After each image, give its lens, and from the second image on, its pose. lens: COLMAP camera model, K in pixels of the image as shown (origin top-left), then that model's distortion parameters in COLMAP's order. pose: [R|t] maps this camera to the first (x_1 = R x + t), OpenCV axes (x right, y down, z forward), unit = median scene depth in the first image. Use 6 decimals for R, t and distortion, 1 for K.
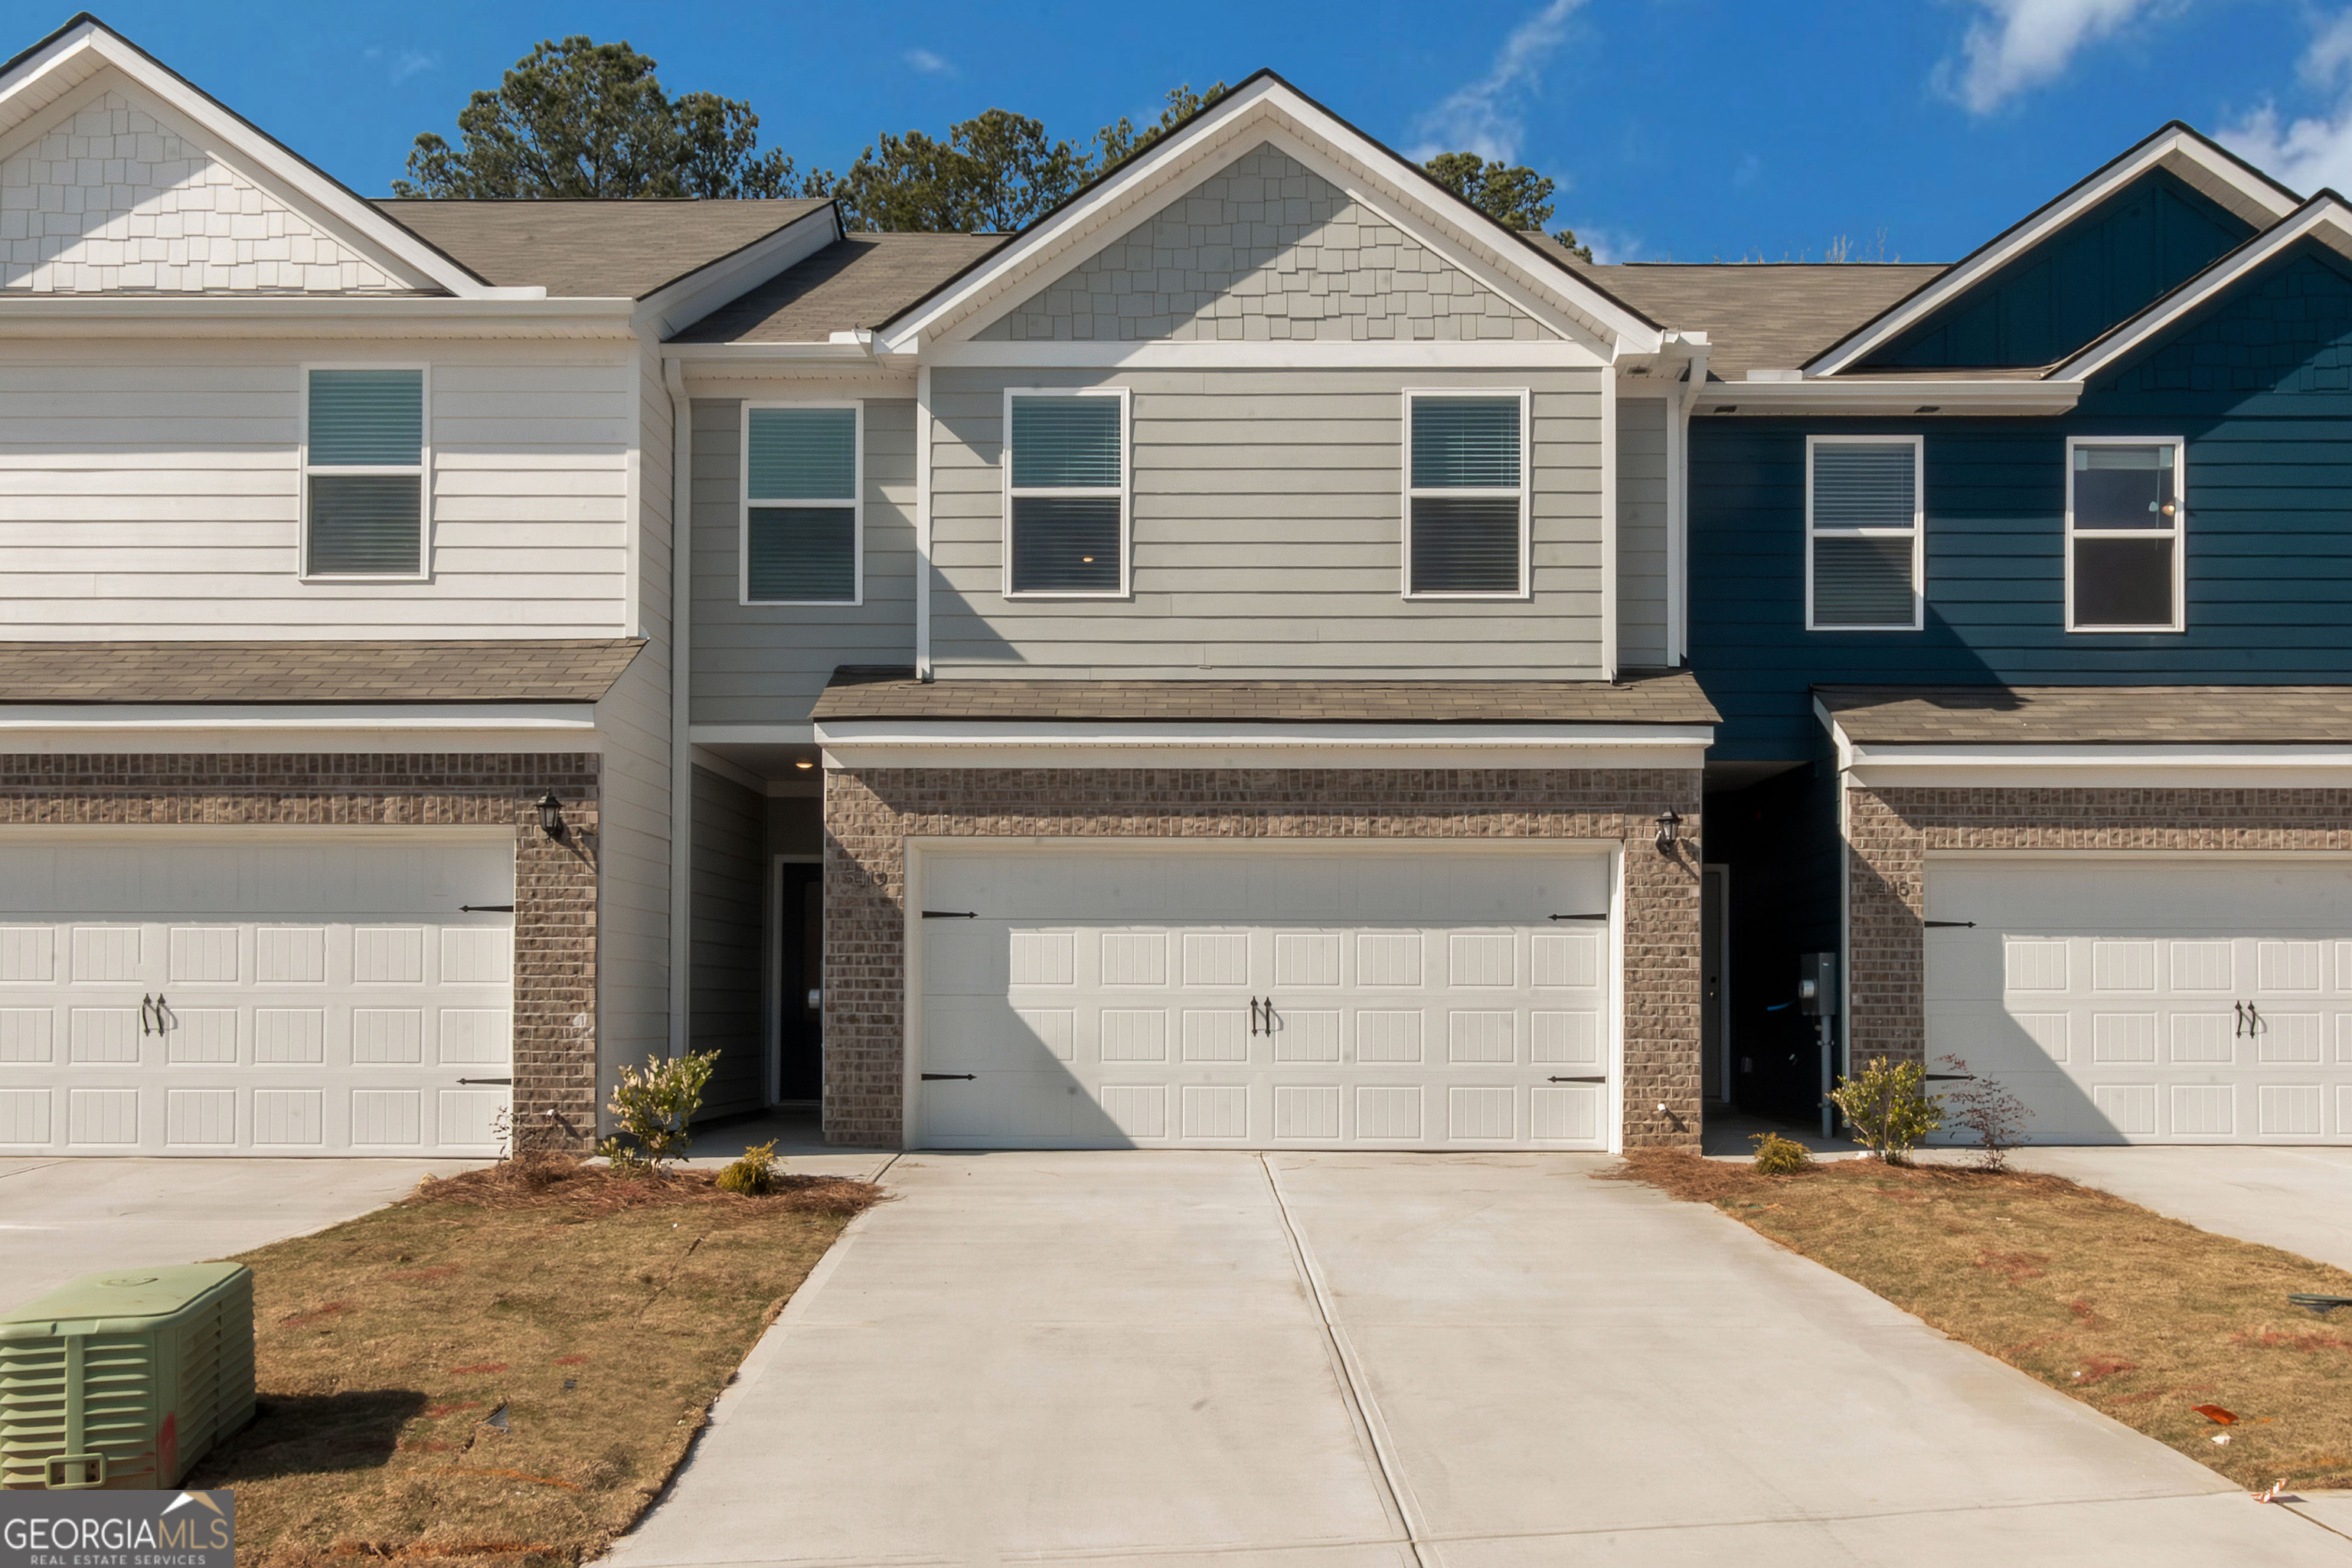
lens RADIAL K [[2030.7, 0, 1176.0], [0, 2030.7, 784.0], [0, 0, 1]] dist [0.000550, -0.000490]
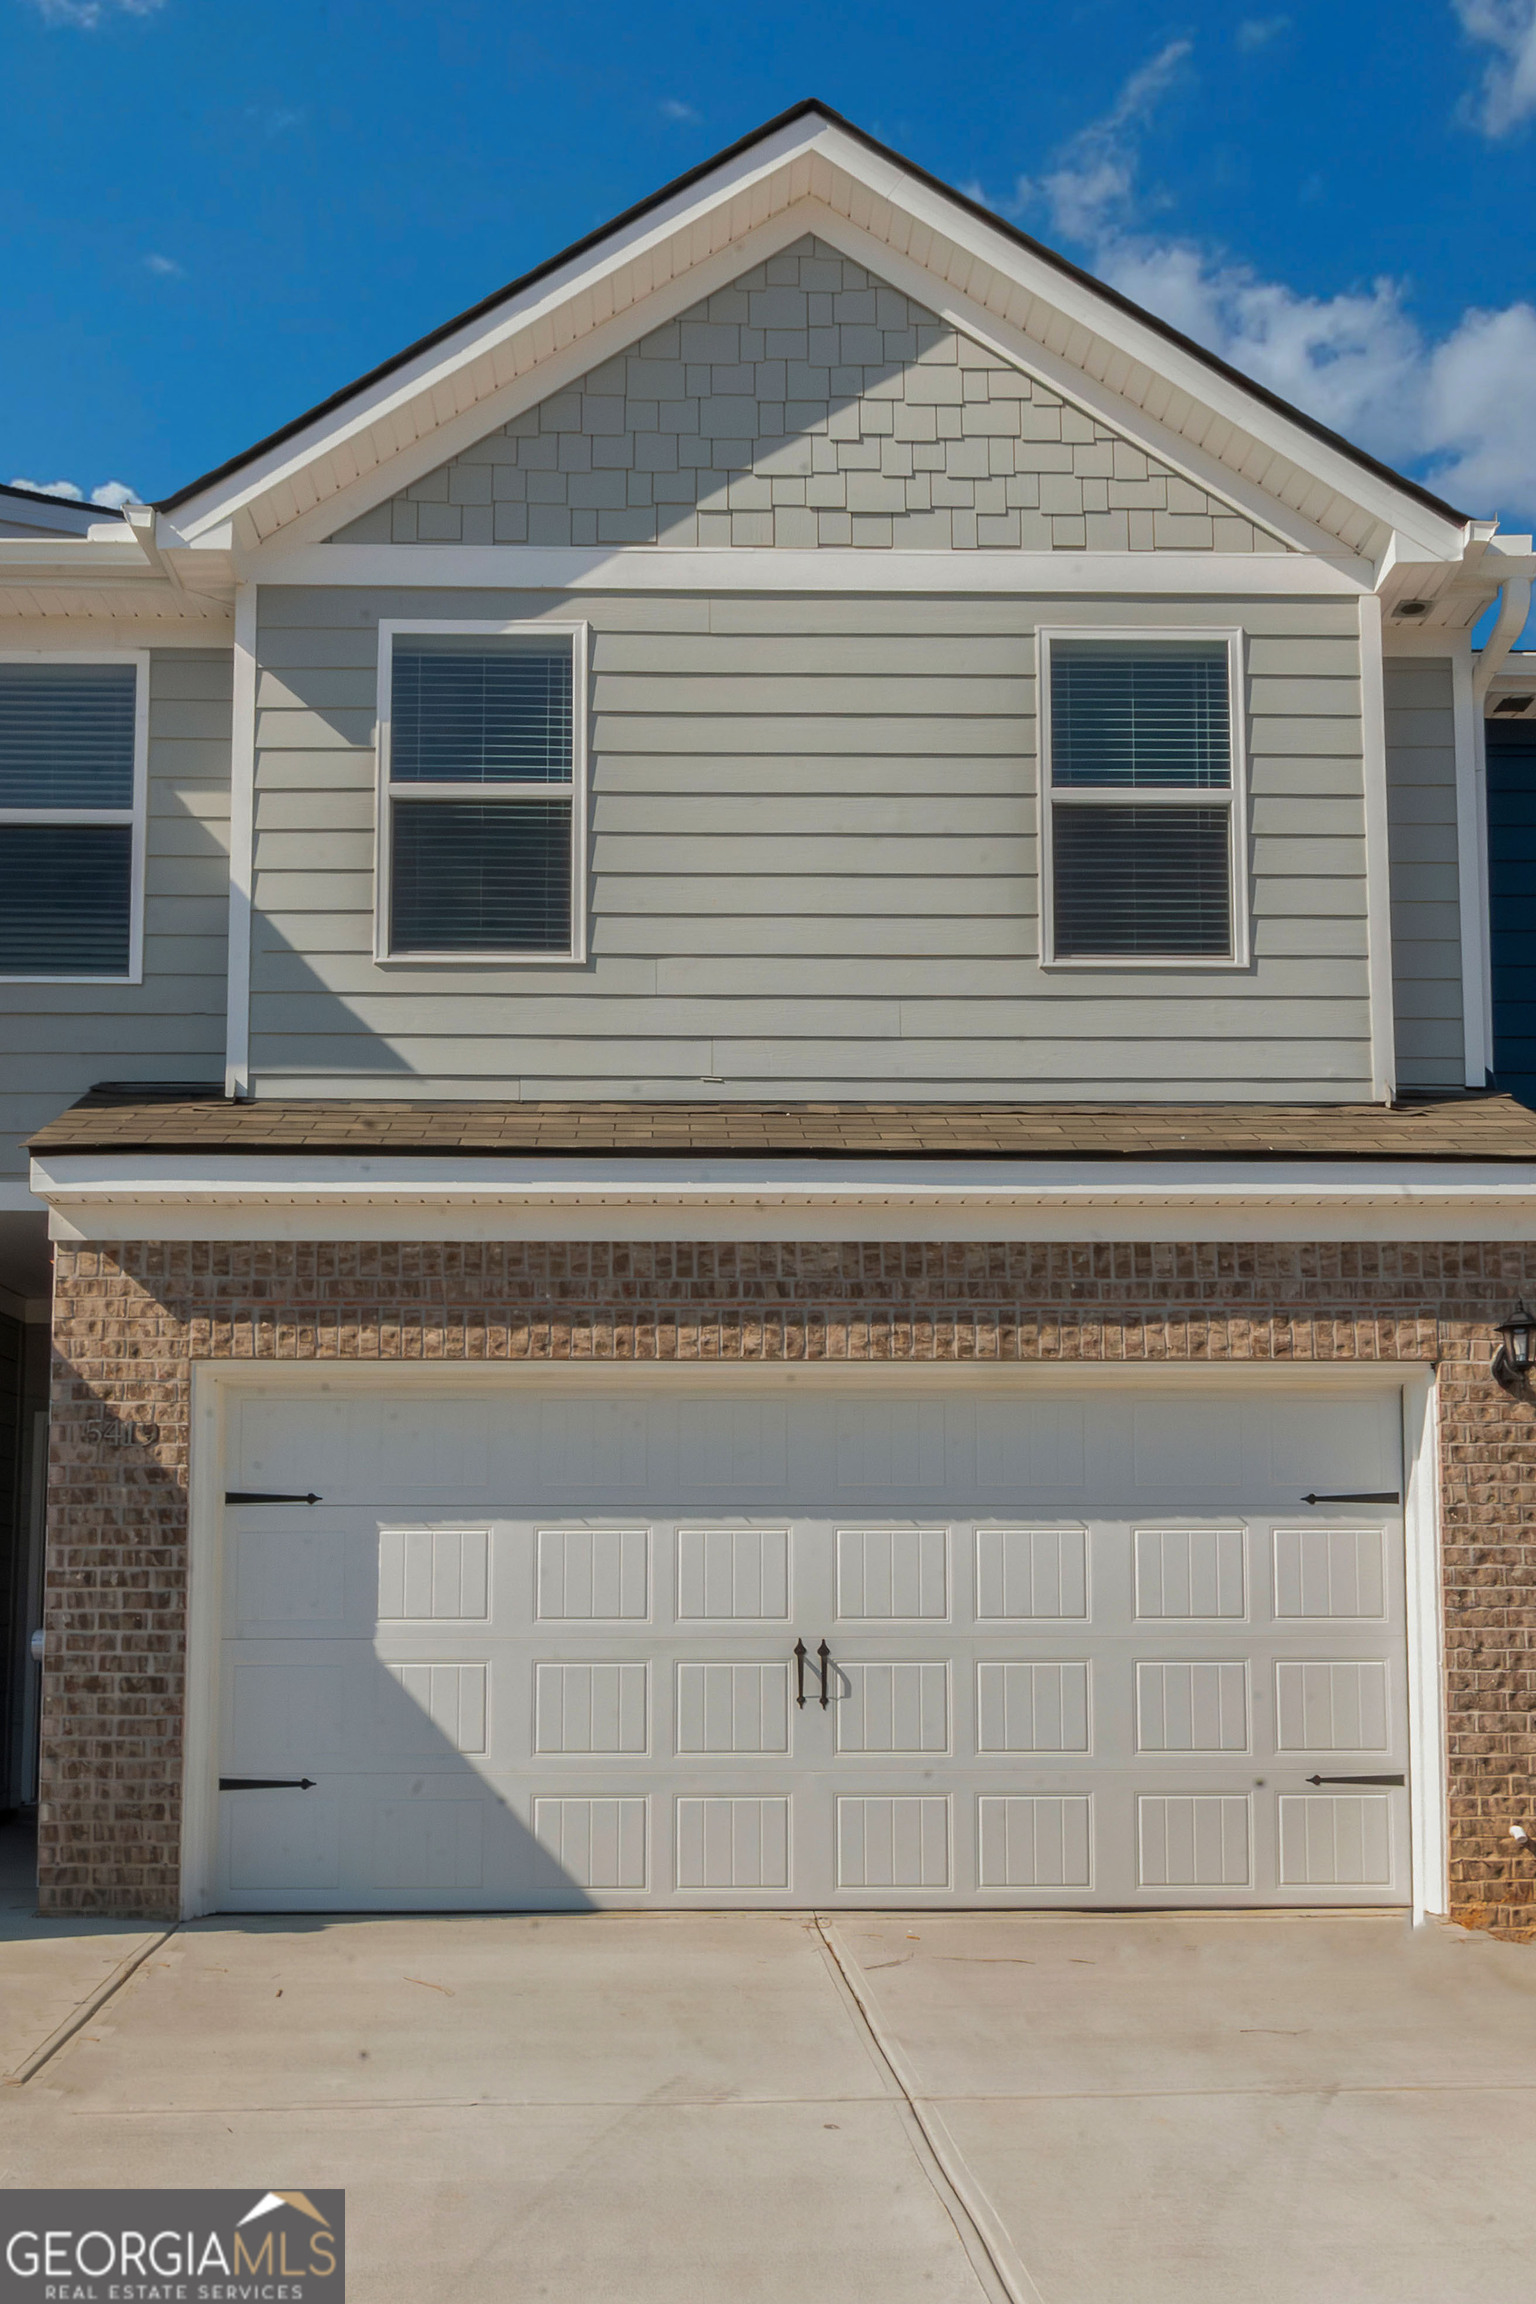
lens RADIAL K [[2520.2, 0, 730.6], [0, 2520.2, 1152.3], [0, 0, 1]] dist [-0.004786, 0.002739]
pose [[0.999232, 0.001809, 0.039140, -0.009564], [0.001196, 0.997060, -0.076617, 0.021180], [-0.039164, 0.076605, 0.996292, 0.271401]]
